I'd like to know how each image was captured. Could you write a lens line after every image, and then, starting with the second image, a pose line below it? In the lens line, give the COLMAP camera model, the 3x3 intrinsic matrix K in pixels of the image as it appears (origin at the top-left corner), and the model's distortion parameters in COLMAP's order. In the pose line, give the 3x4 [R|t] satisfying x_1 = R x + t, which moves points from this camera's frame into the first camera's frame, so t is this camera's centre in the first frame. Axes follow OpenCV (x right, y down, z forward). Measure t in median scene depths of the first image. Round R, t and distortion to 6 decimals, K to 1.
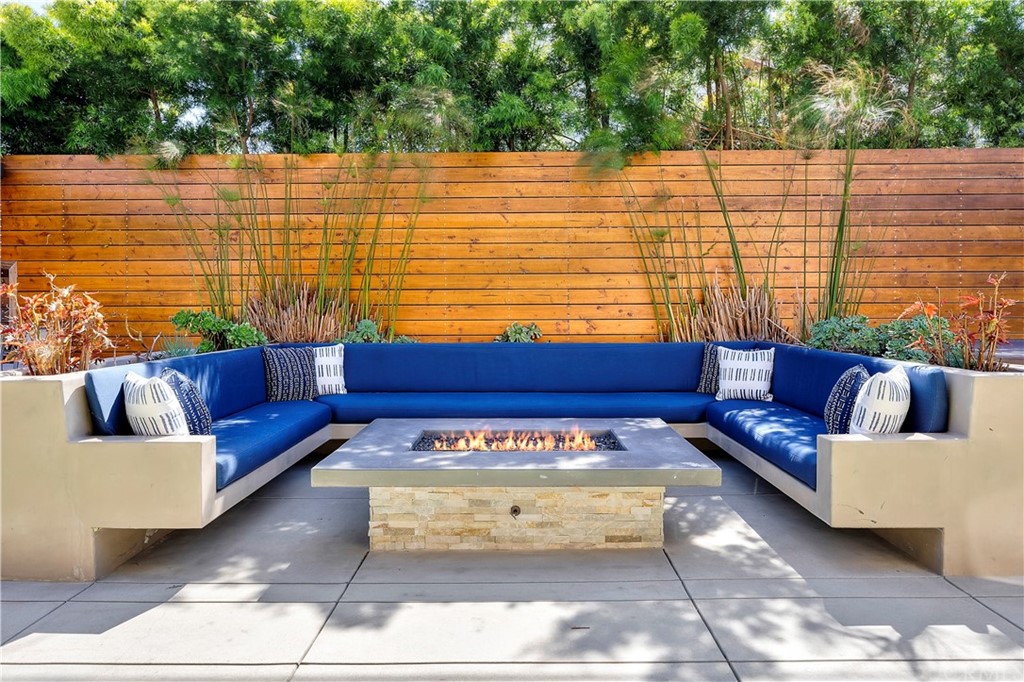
lens RADIAL K [[661.6, 0, 515.1], [0, 661.6, 310.9], [0, 0, 1]] dist [0.004894, -0.002341]
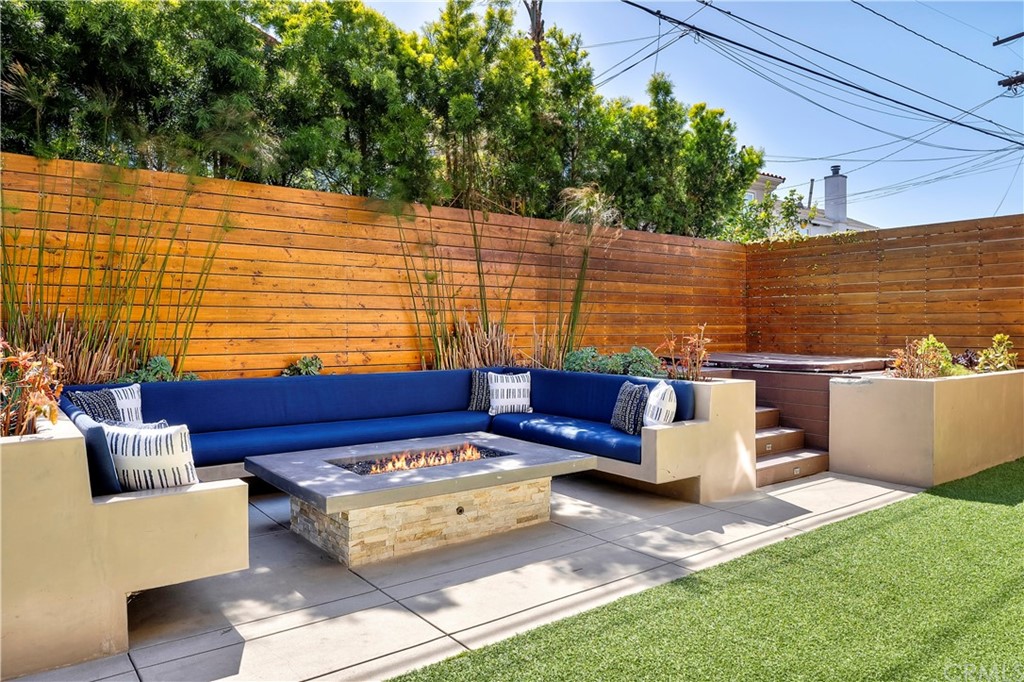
lens RADIAL K [[691.4, 0, 512.3], [0, 691.4, 333.3], [0, 0, 1]] dist [-0.001460, 0.002872]
pose [[0.787482, -0.000235, 0.616338, -0.400506], [-0.000234, 1.000000, 0.000681, -0.017800], [-0.616338, -0.000681, 0.787482, -0.045028]]
